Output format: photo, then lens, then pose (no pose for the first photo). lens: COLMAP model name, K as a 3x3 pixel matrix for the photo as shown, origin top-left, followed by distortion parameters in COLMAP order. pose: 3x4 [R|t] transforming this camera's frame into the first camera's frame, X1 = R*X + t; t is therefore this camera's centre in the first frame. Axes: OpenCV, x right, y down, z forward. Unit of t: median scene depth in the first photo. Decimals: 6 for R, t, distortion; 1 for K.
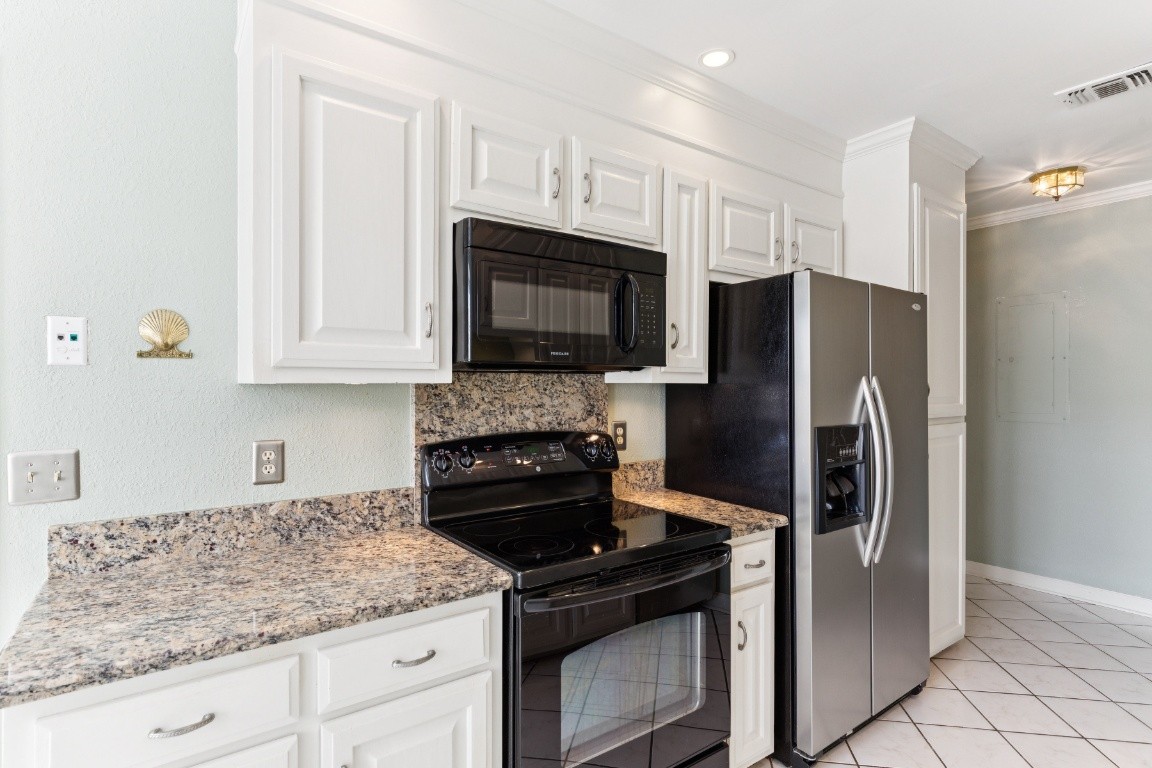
lens RADIAL K [[562.8, 0, 582.4], [0, 562.8, 384.5], [0, 0, 1]] dist [-0.002578, 0.001521]
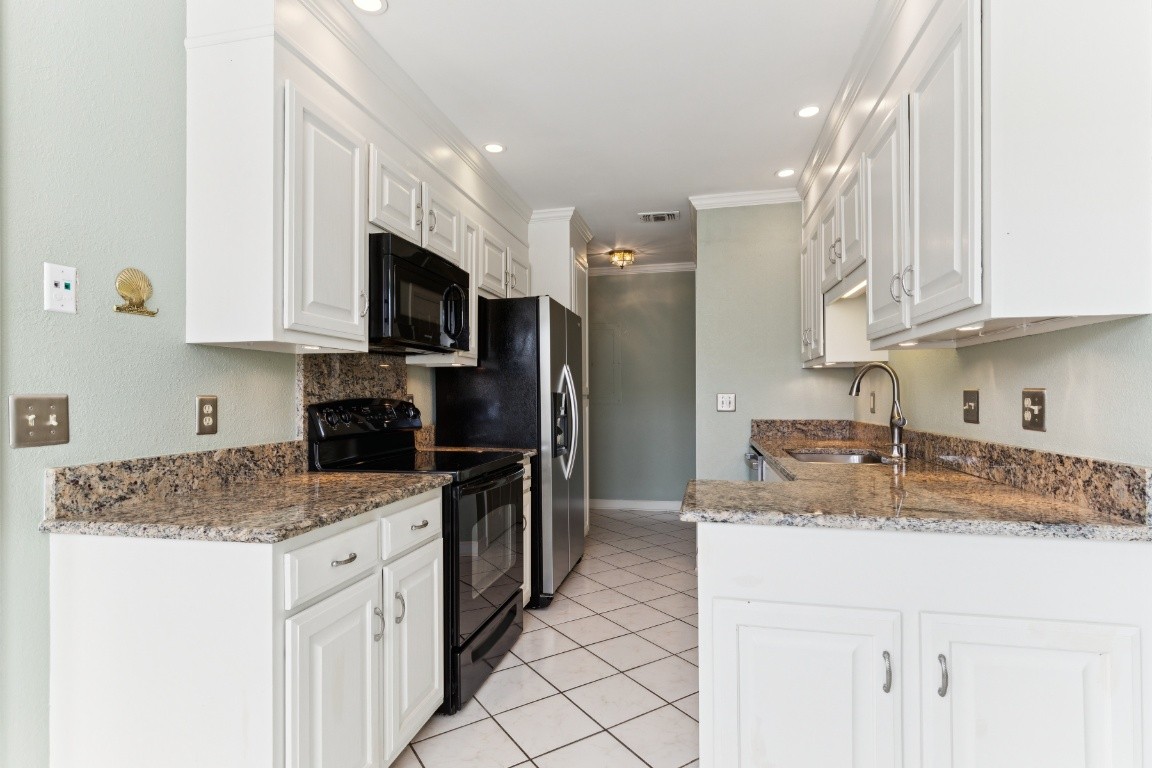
lens RADIAL K [[562.8, 0, 574.4], [0, 562.8, 388.1], [0, 0, 1]] dist [-0.002578, 0.001521]
pose [[0.750500, 0.005010, 0.660852, -0.687545], [0.004784, 0.999904, -0.013013, 0.094075], [-0.660853, 0.012928, 0.750404, -0.300285]]
